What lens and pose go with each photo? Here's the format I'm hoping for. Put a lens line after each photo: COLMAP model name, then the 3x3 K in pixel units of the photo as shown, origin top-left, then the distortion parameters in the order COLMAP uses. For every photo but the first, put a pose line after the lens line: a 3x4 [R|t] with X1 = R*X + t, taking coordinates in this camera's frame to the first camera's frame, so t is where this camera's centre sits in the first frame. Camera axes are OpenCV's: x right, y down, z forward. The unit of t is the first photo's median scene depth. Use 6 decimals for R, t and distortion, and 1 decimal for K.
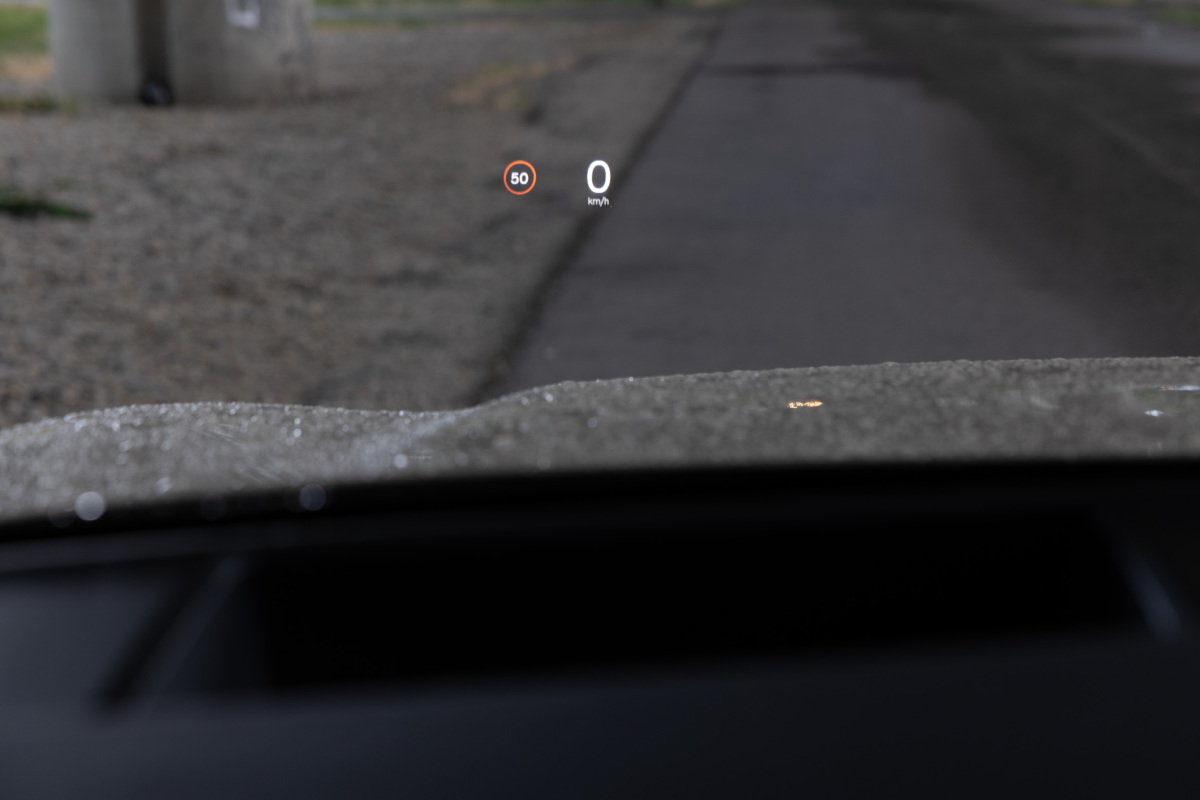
lens RADIAL K [[2345.9, 0, 600.0], [0, 2345.9, 400.0], [0, 0, 1]] dist [0.046759, -0.169602]
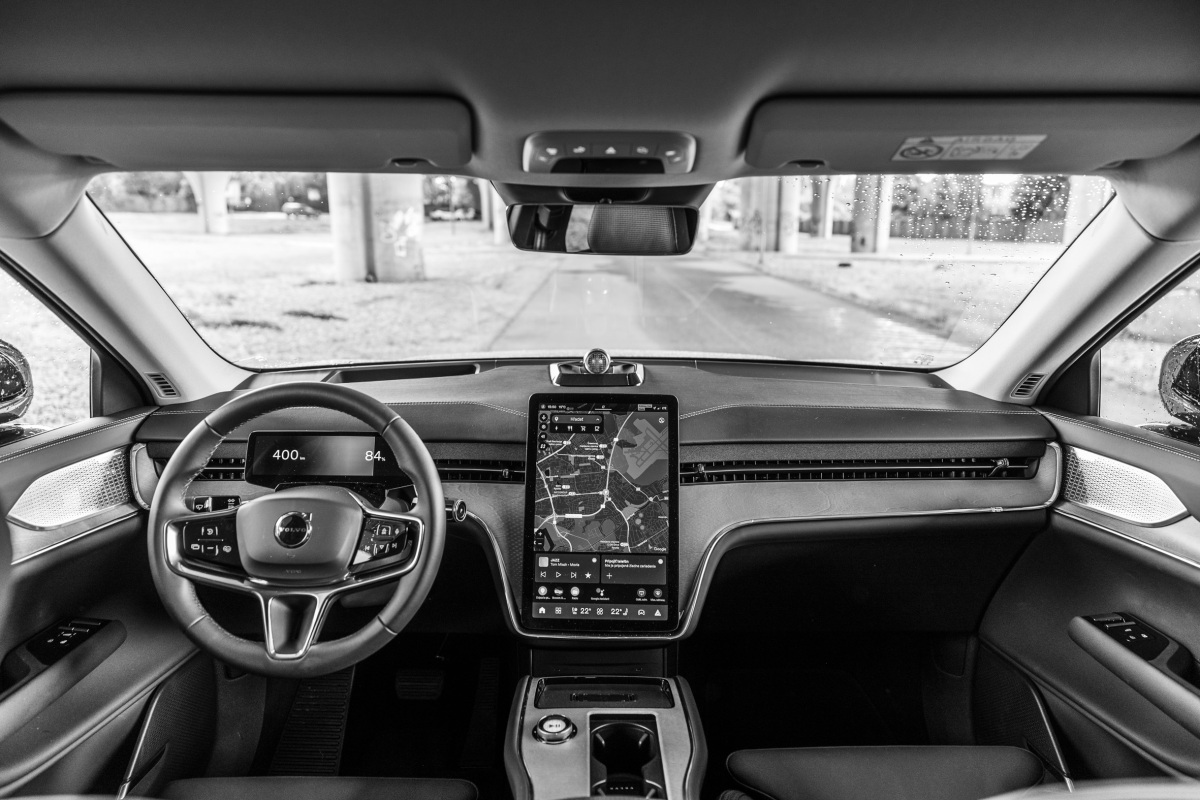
lens RADIAL K [[814.1, 0, 600.0], [0, 814.1, 400.0], [0, 0, 1]] dist [-0.023412, -0.005063]
pose [[0.996544, -0.004762, 0.082925, 0.027251], [0.003227, 0.999821, 0.018629, 0.008962], [-0.082999, -0.018297, 0.996382, -0.094883]]
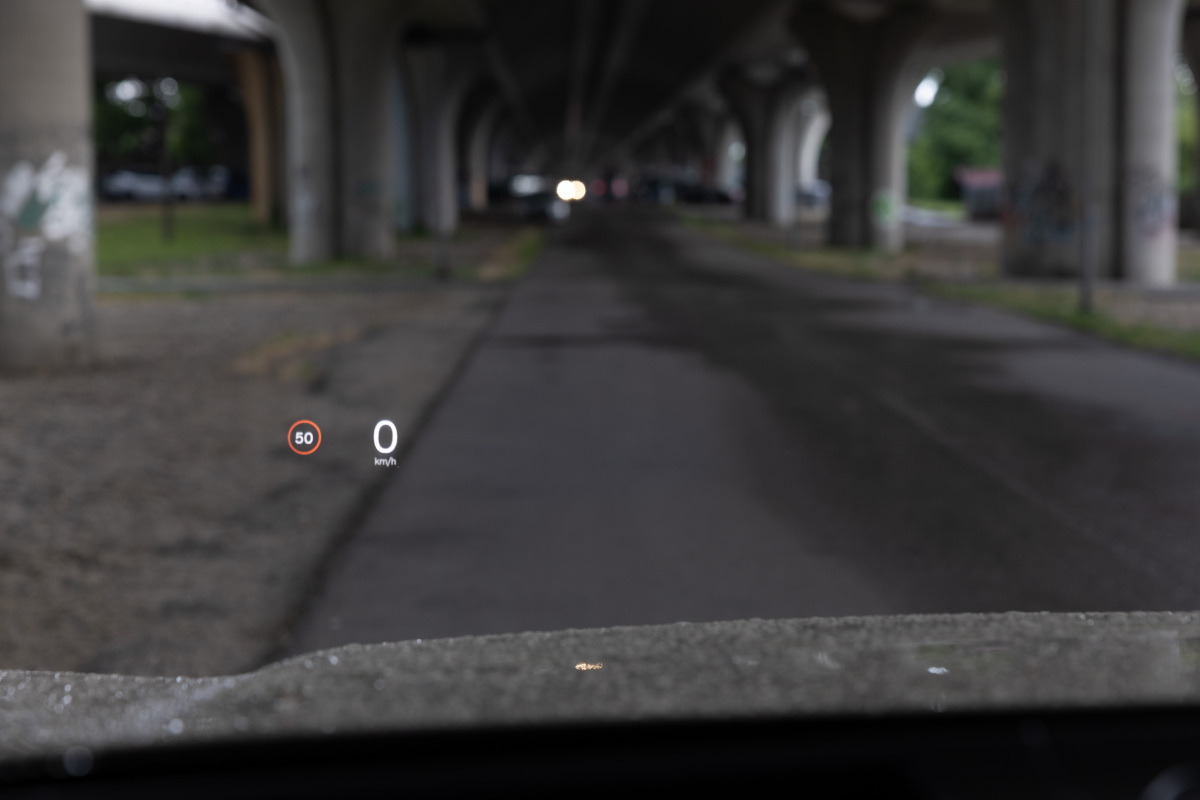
lens RADIAL K [[2345.9, 0, 600.0], [0, 2345.9, 400.0], [0, 0, 1]] dist [0.046759, -0.169602]
pose [[0.995843, -0.000301, 0.091080, -0.000127], [0.010747, 0.993398, -0.114218, 0.000759], [-0.090445, 0.114722, 0.989272, 0.004304]]
